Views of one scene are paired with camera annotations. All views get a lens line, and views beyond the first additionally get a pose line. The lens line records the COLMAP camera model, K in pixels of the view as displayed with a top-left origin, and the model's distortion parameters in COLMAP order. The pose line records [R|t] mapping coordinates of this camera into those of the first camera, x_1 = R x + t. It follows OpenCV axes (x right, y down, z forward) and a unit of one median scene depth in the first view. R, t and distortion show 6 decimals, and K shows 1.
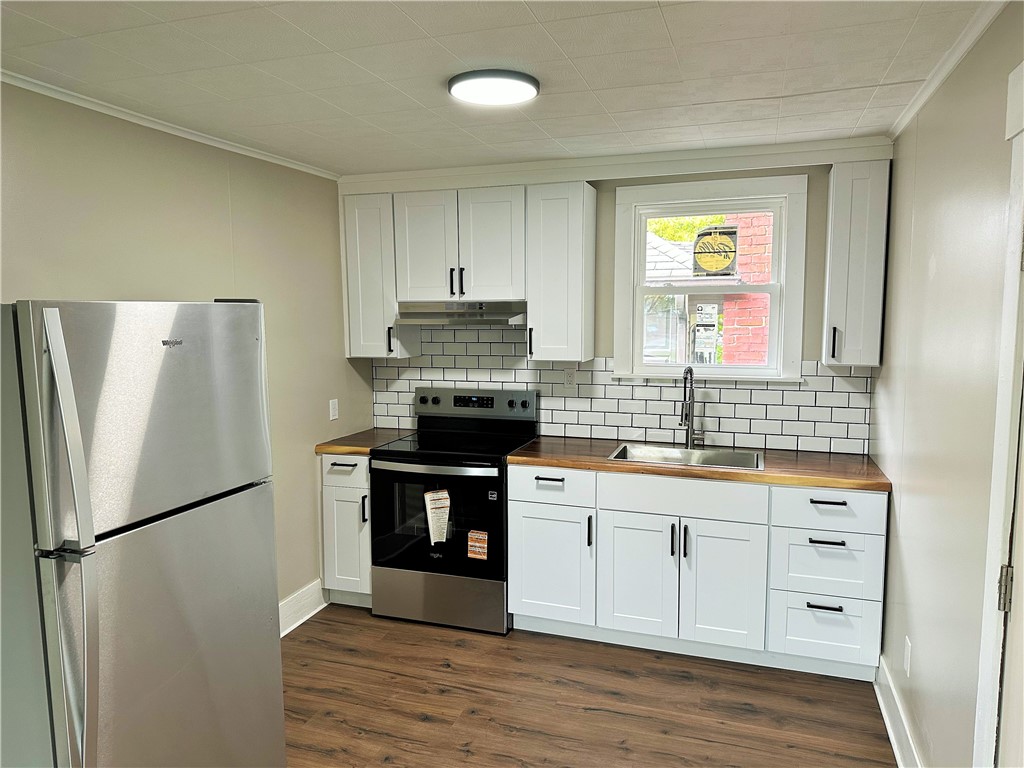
lens RADIAL K [[714.9, 0, 512.0], [0, 714.9, 384.0], [0, 0, 1]] dist [0.192817, -0.343425]
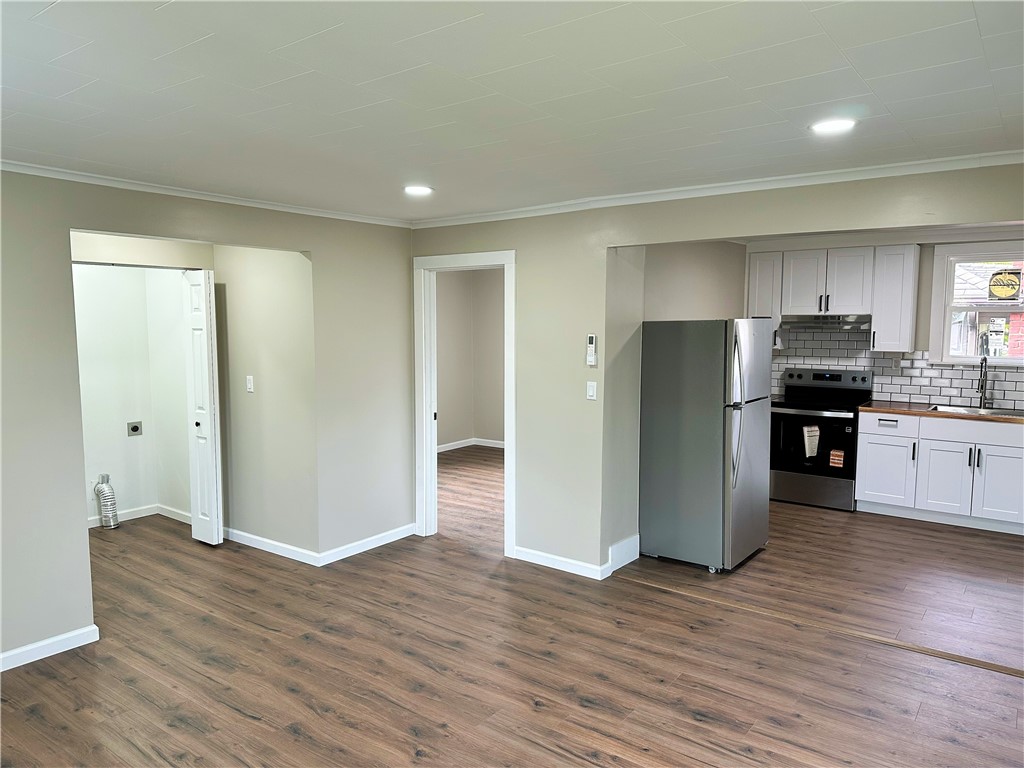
lens RADIAL K [[726.5, 0, 512.0], [0, 726.5, 384.0], [0, 0, 1]] dist [0.064137, -0.065120]
pose [[0.952395, 0.034878, -0.302867, -0.244595], [-0.037339, 0.999300, -0.002339, 0.075514], [0.302573, 0.013536, 0.953030, -0.839905]]
